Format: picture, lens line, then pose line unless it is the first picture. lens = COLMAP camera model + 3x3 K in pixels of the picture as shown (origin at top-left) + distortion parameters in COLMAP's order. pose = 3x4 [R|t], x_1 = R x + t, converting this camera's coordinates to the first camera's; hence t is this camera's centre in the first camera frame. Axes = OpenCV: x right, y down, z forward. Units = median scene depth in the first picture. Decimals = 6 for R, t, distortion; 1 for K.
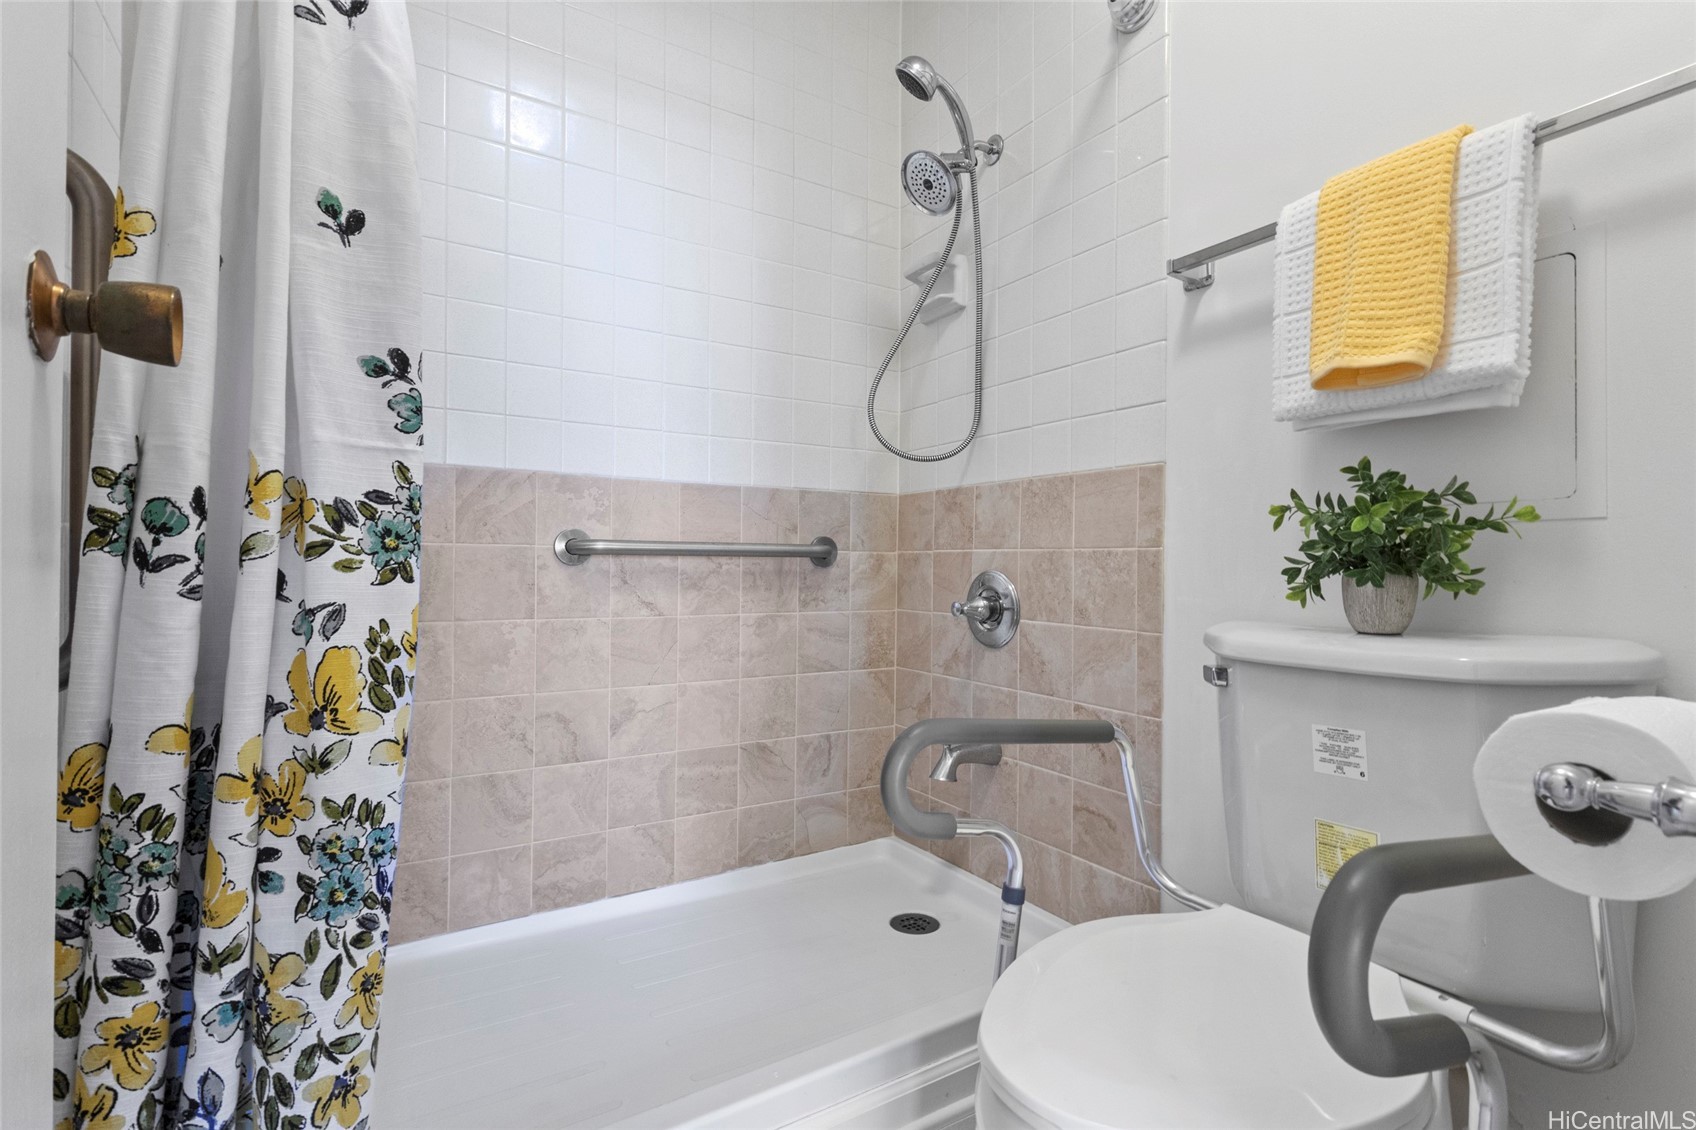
lens RADIAL K [[784.1, 0, 848.0], [0, 784.1, 565.0], [0, 0, 1]] dist [0.002966, 0.000726]
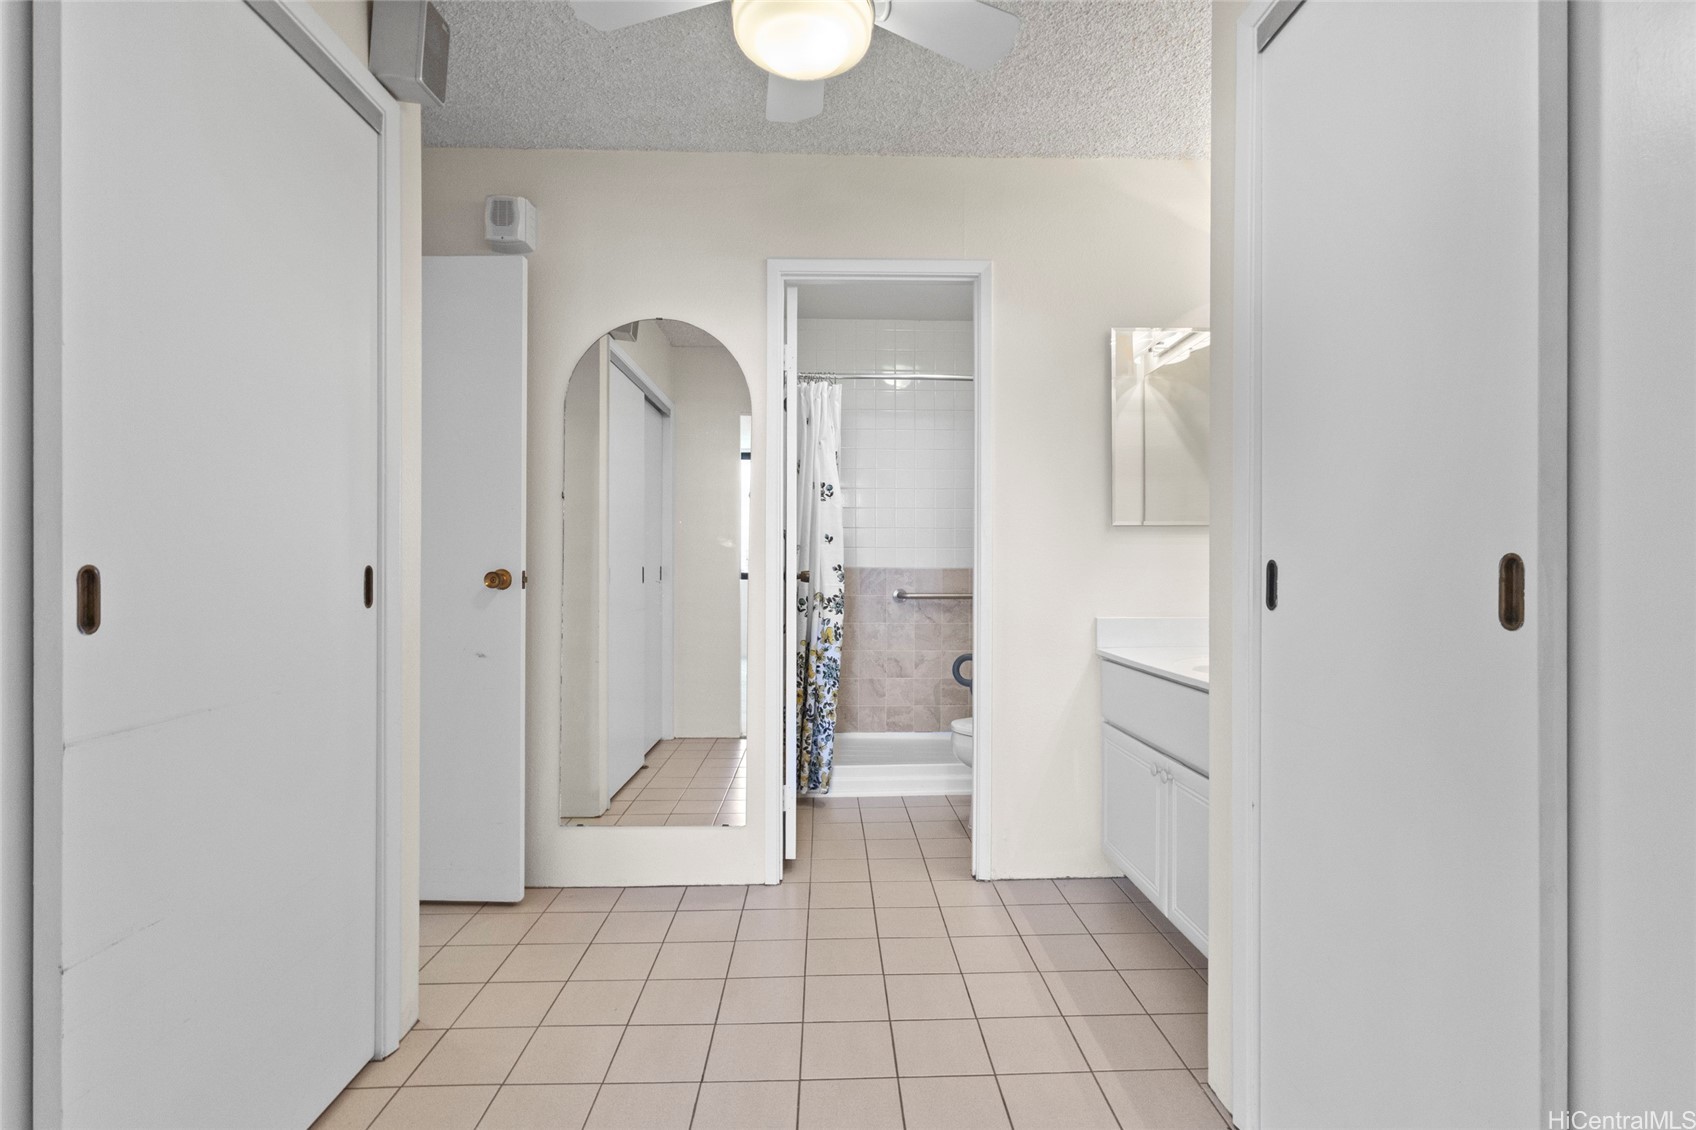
lens RADIAL K [[784.1, 0, 848.0], [0, 784.1, 565.0], [0, 0, 1]] dist [0.002966, 0.000726]
pose [[0.864412, -0.011191, -0.502660, 1.939113], [0.007065, 0.999924, -0.010111, -0.236122], [0.502735, 0.005189, 0.864425, -3.209003]]
